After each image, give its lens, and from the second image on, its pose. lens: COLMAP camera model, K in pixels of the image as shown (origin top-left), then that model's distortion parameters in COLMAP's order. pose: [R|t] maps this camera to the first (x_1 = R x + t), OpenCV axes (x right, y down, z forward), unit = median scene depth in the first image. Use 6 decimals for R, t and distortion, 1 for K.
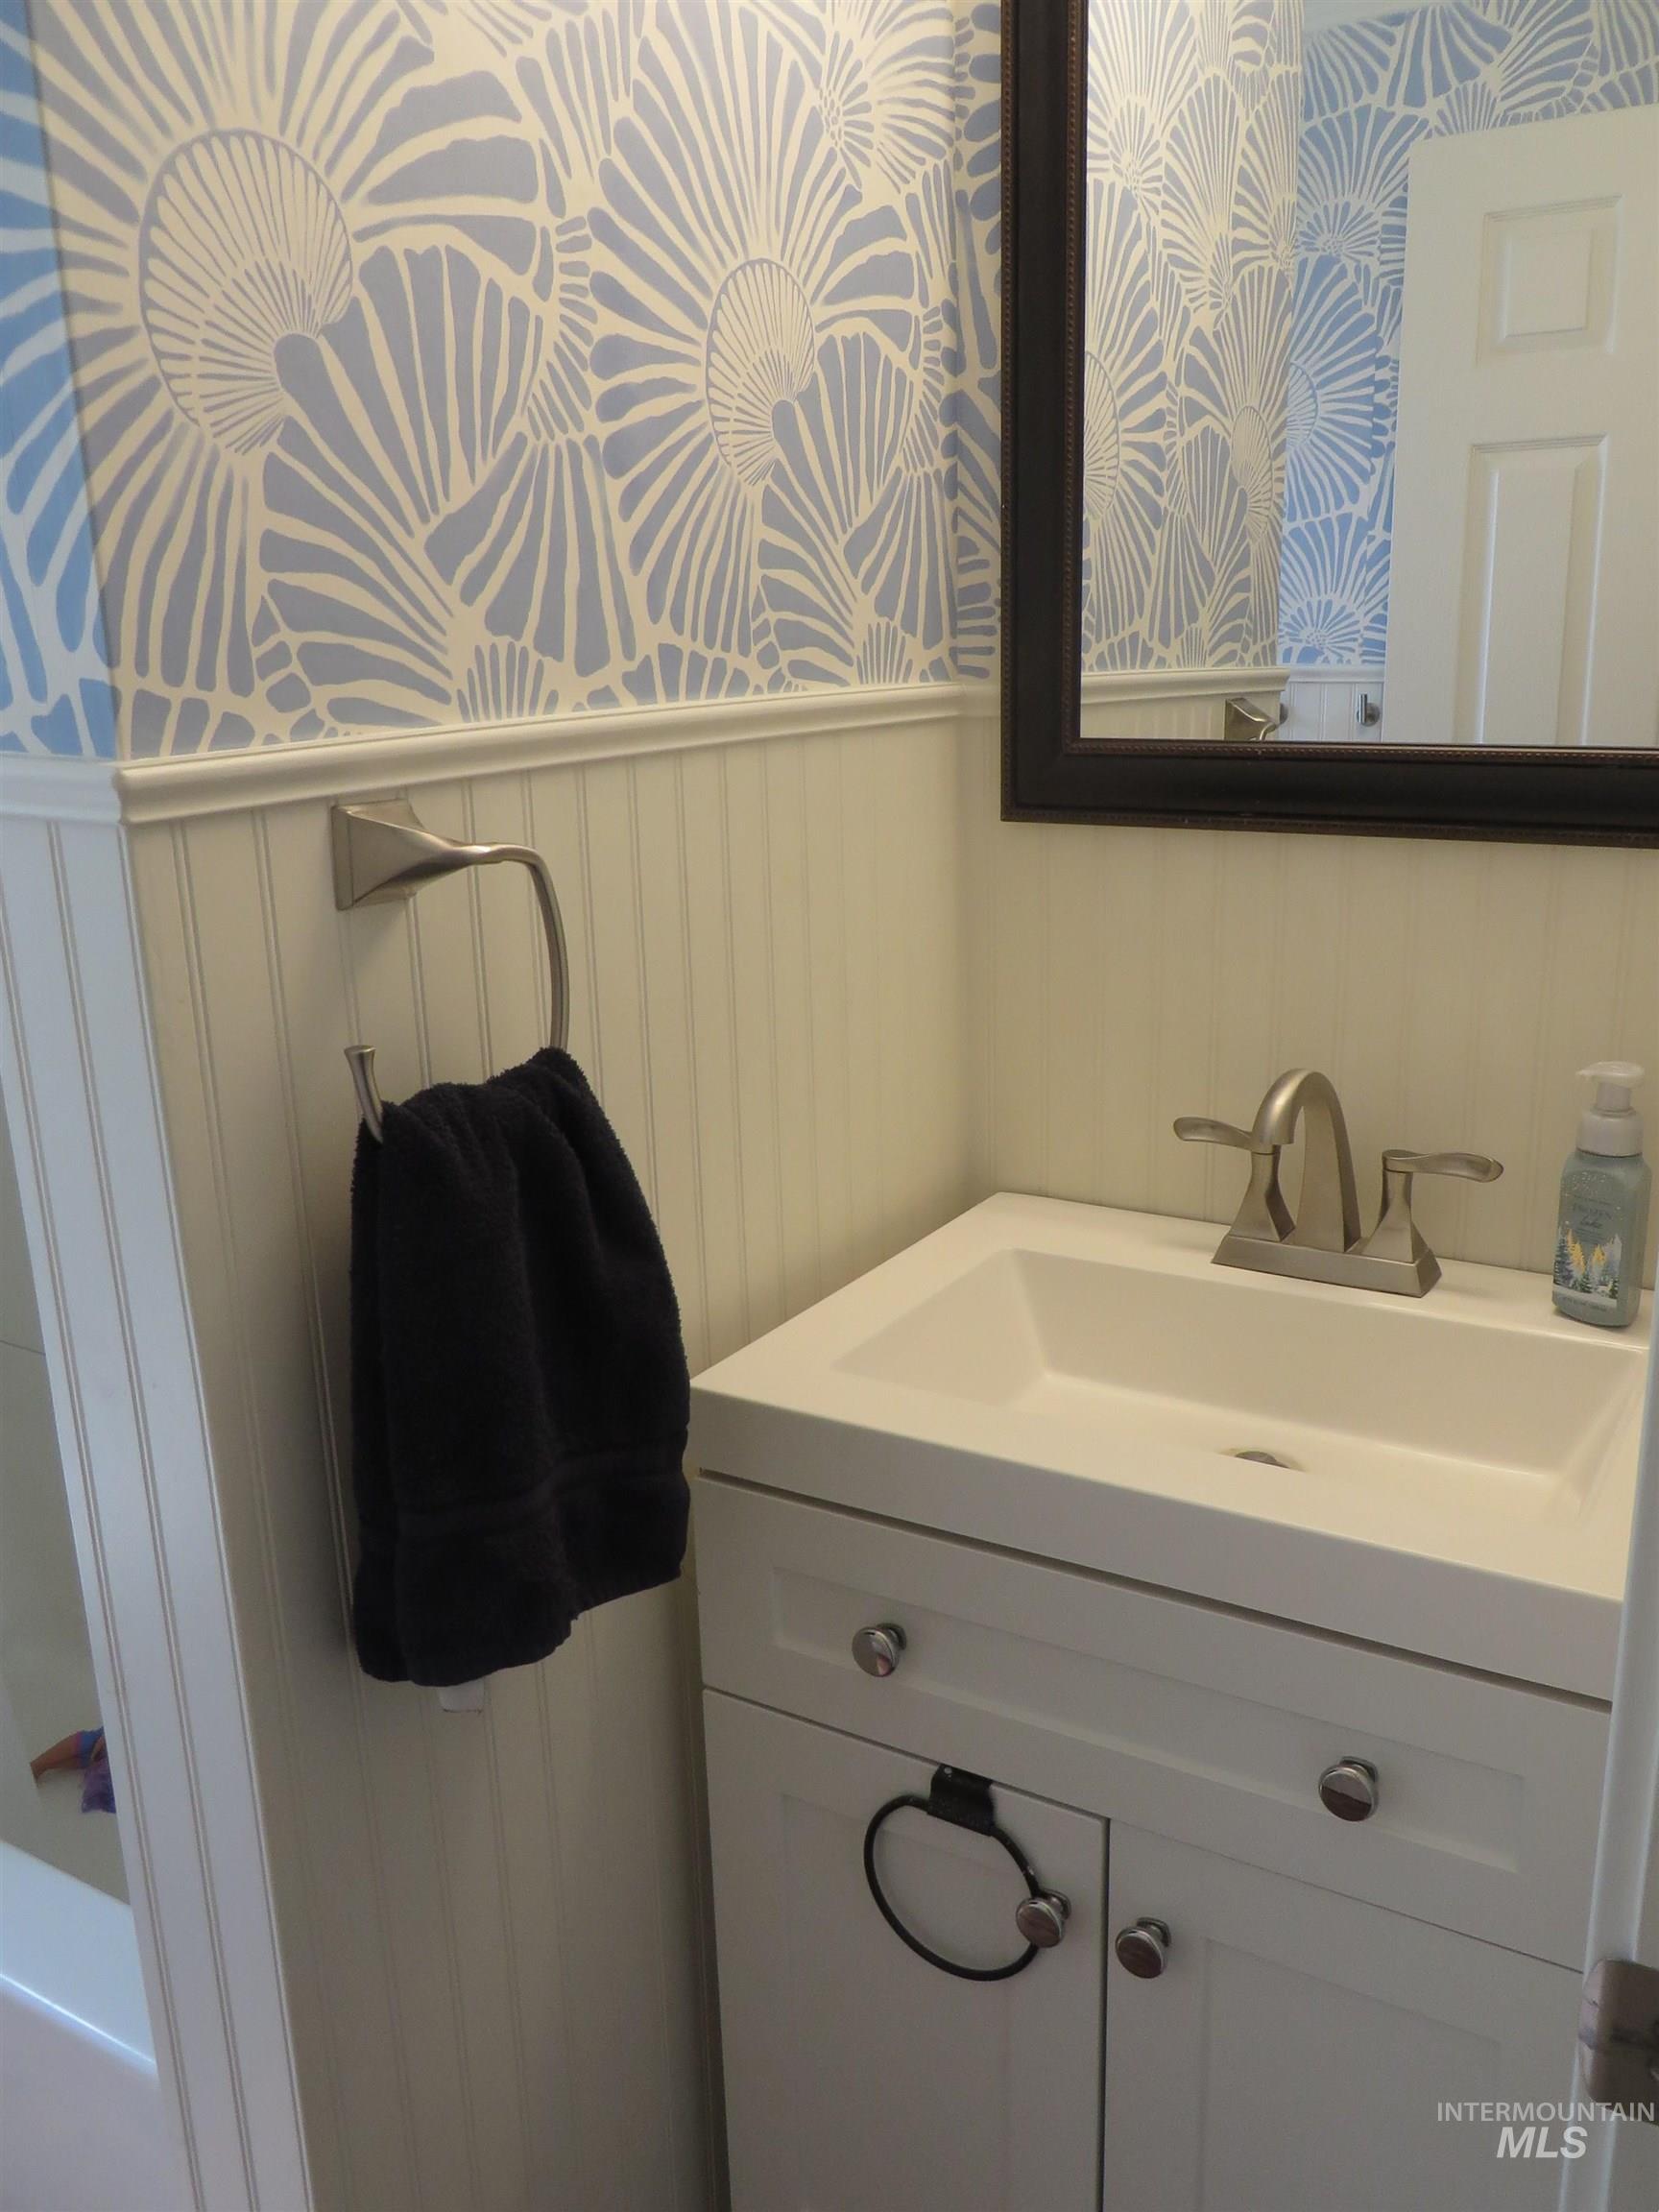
lens RADIAL K [[1821.1, 0, 829.5], [0, 1821.1, 1106.0], [0, 0, 1]] dist [-0.004751, 0.003260]
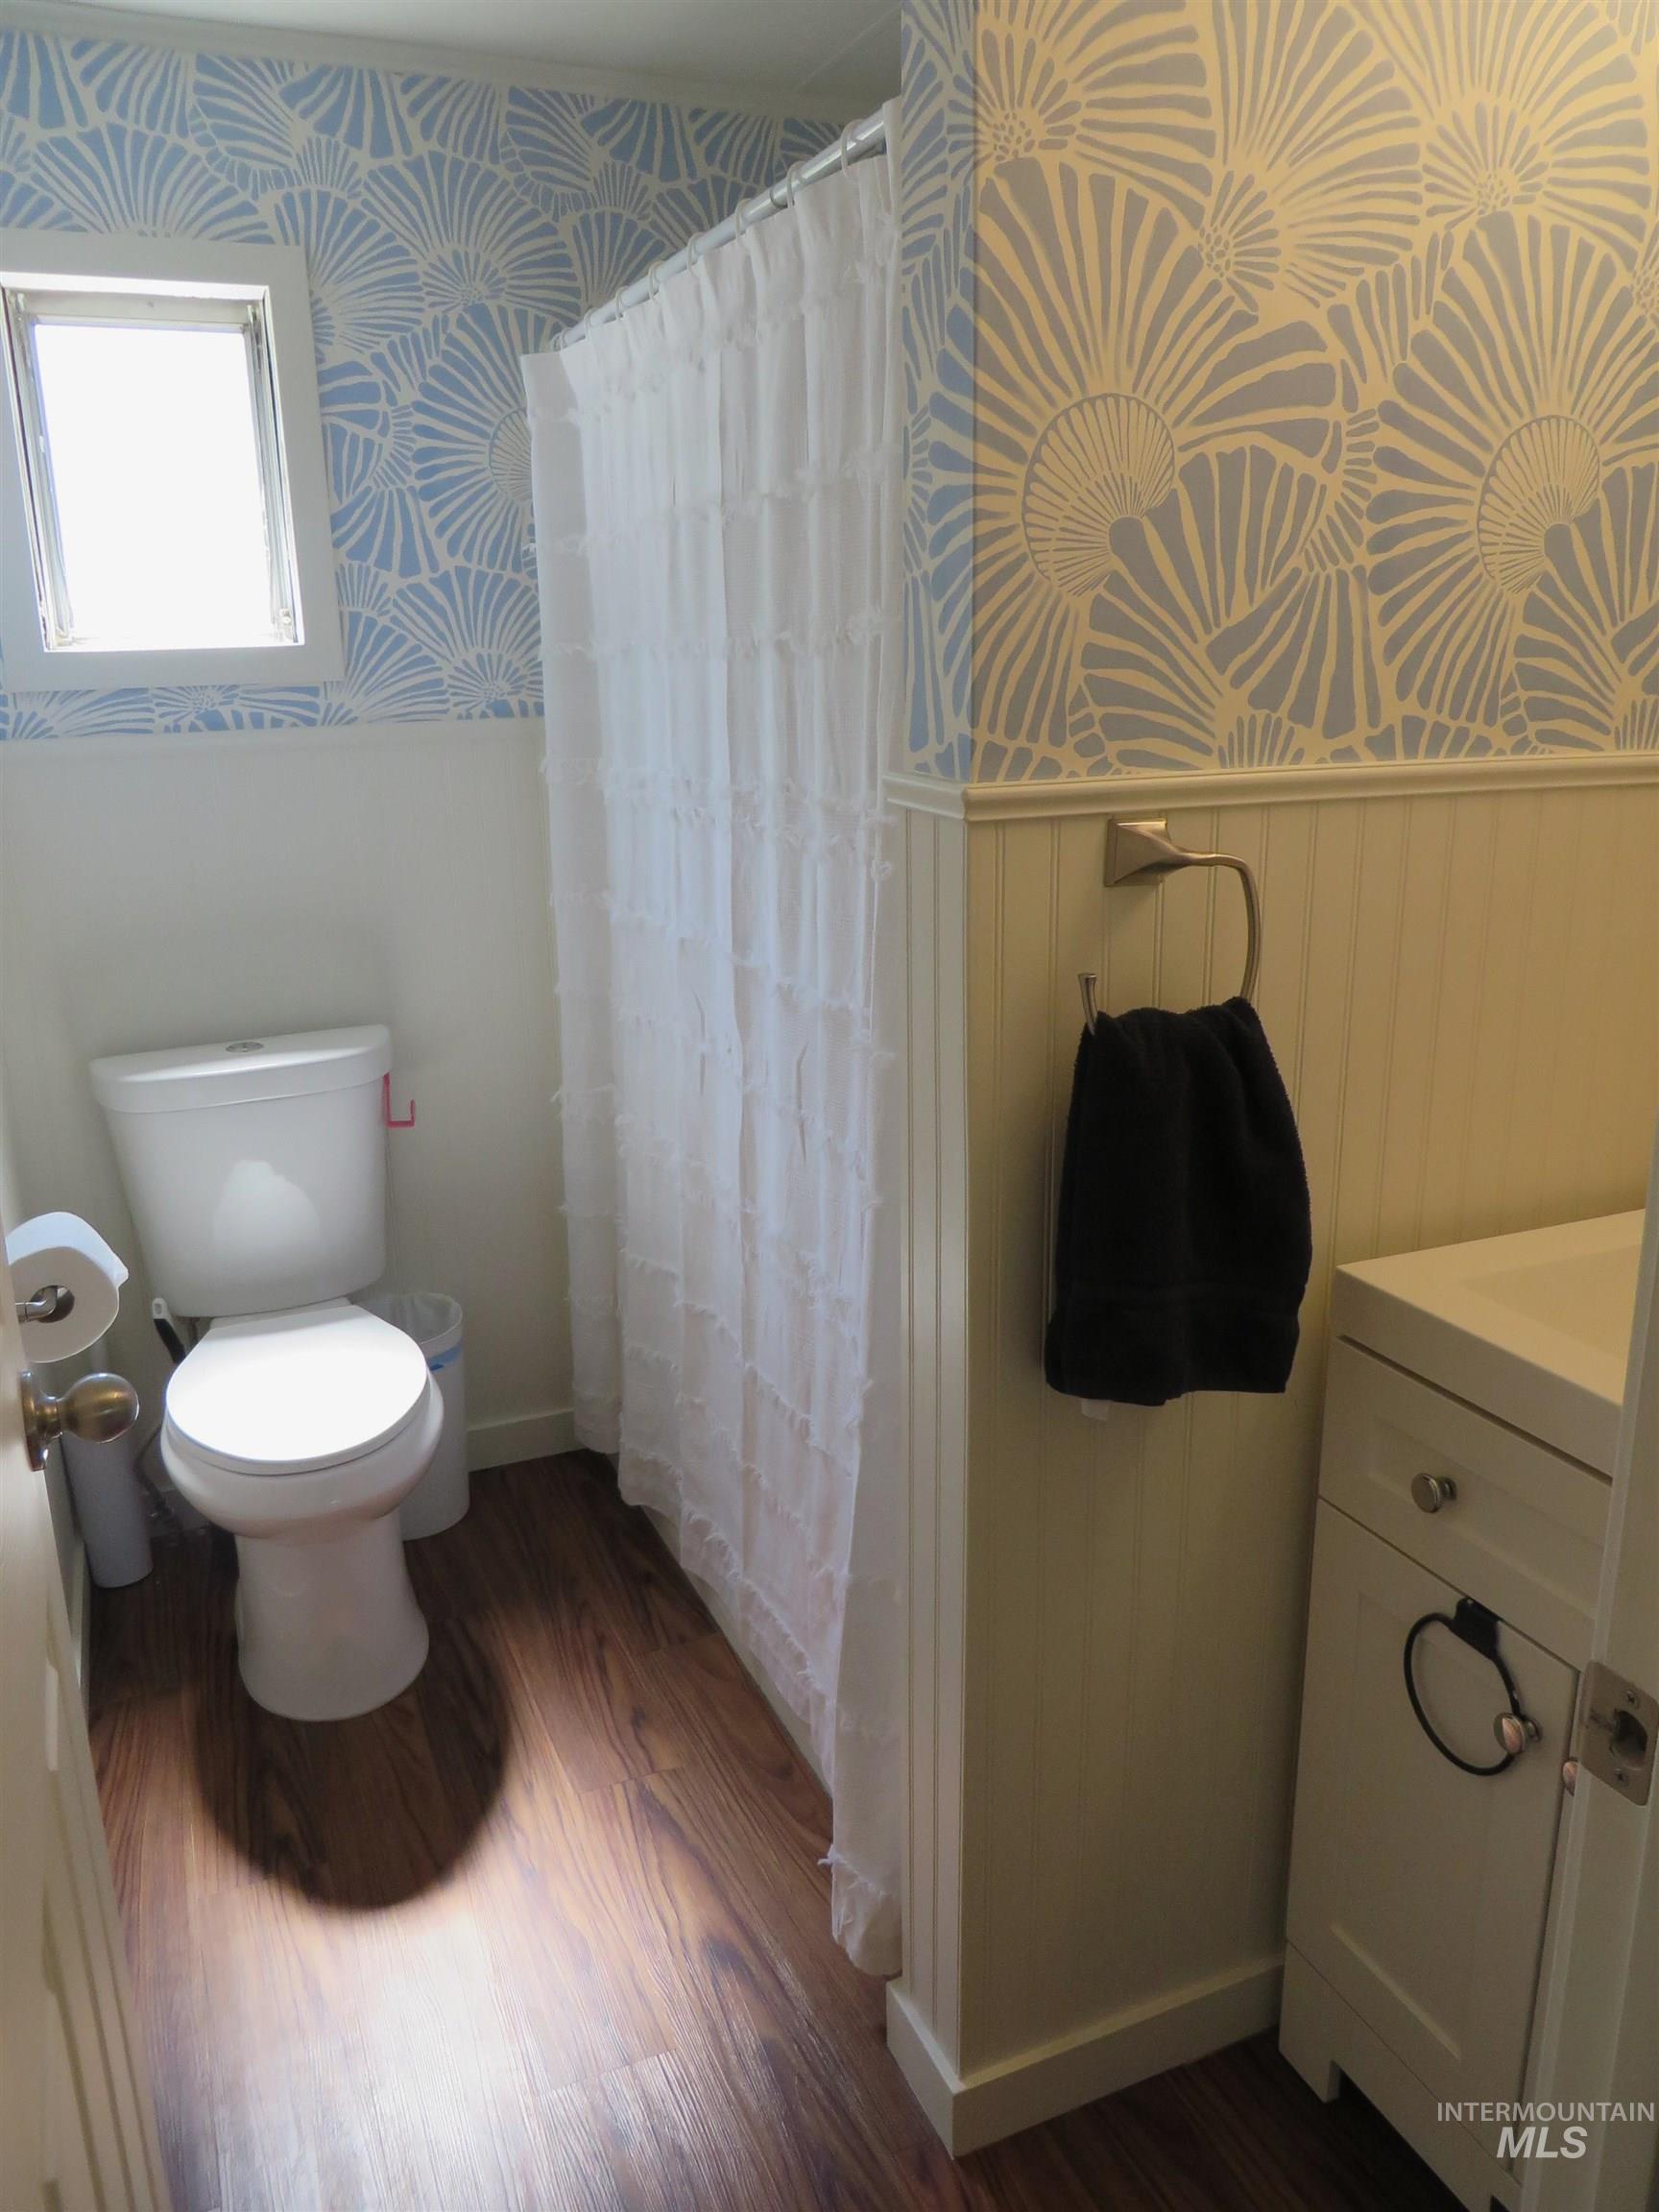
lens RADIAL K [[1621.9, 0, 829.5], [0, 1621.9, 1106.0], [0, 0, 1]] dist [0.001597, 0.003694]
pose [[0.817049, 0.170895, -0.550659, 0.308350], [-0.161473, 0.984668, 0.066001, 0.020841], [0.553495, 0.034990, 0.832117, -0.249660]]
